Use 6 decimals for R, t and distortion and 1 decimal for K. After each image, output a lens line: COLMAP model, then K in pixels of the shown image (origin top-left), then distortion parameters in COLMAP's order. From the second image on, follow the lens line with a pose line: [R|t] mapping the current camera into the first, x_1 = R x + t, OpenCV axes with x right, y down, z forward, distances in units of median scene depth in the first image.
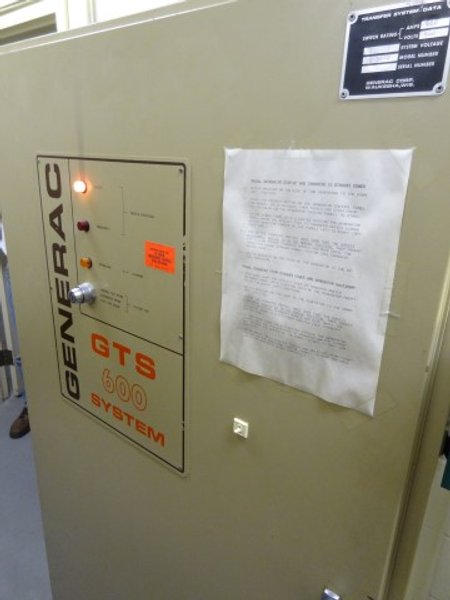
lens RADIAL K [[419.6, 0, 225.8], [0, 419.6, 299.4], [0, 0, 1]] dist [0.003954, -0.003829]
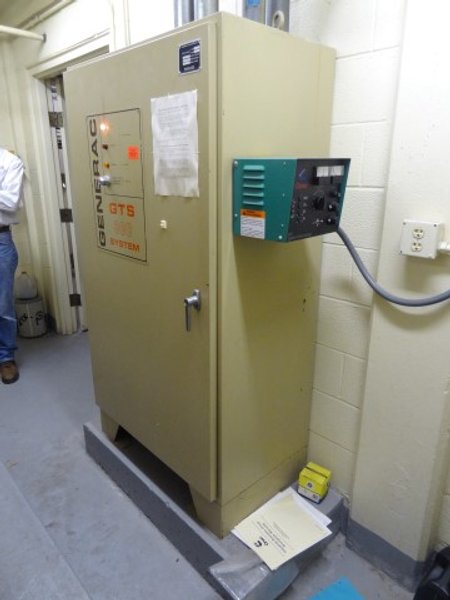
lens RADIAL K [[419.6, 0, 221.8], [0, 419.6, 297.5], [0, 0, 1]] dist [0.003954, -0.003829]
pose [[0.987034, 0.019879, -0.159273, 0.820033], [-0.022660, 0.999621, -0.015661, 0.835077], [0.158901, 0.019067, 0.987110, -1.354044]]
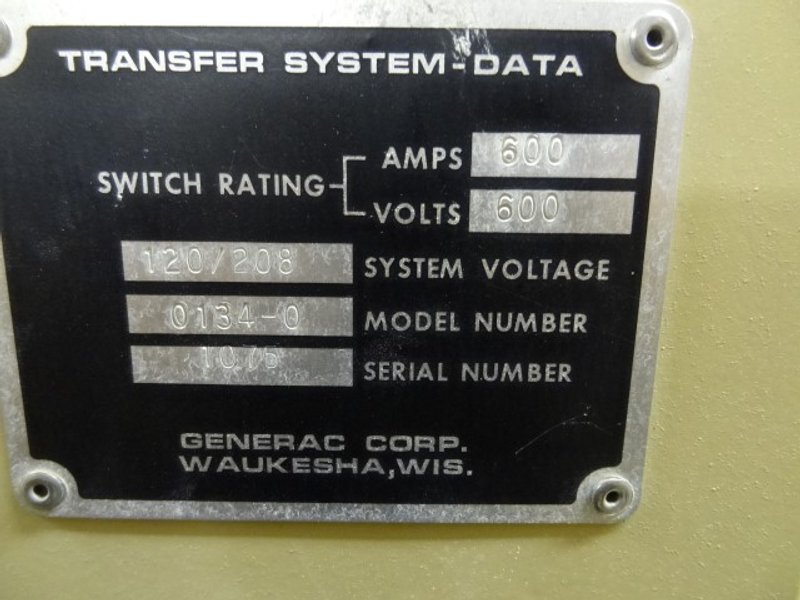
lens RADIAL K [[559.4, 0, 401.2], [0, 559.4, 300.0], [0, 0, 1]] dist [0.003954, -0.003829]
pose [[0.793600, -0.140225, 0.592061, 0.214960], [0.208884, 0.976729, -0.048659, -0.408107], [-0.571460, 0.162288, 0.804423, 0.586843]]
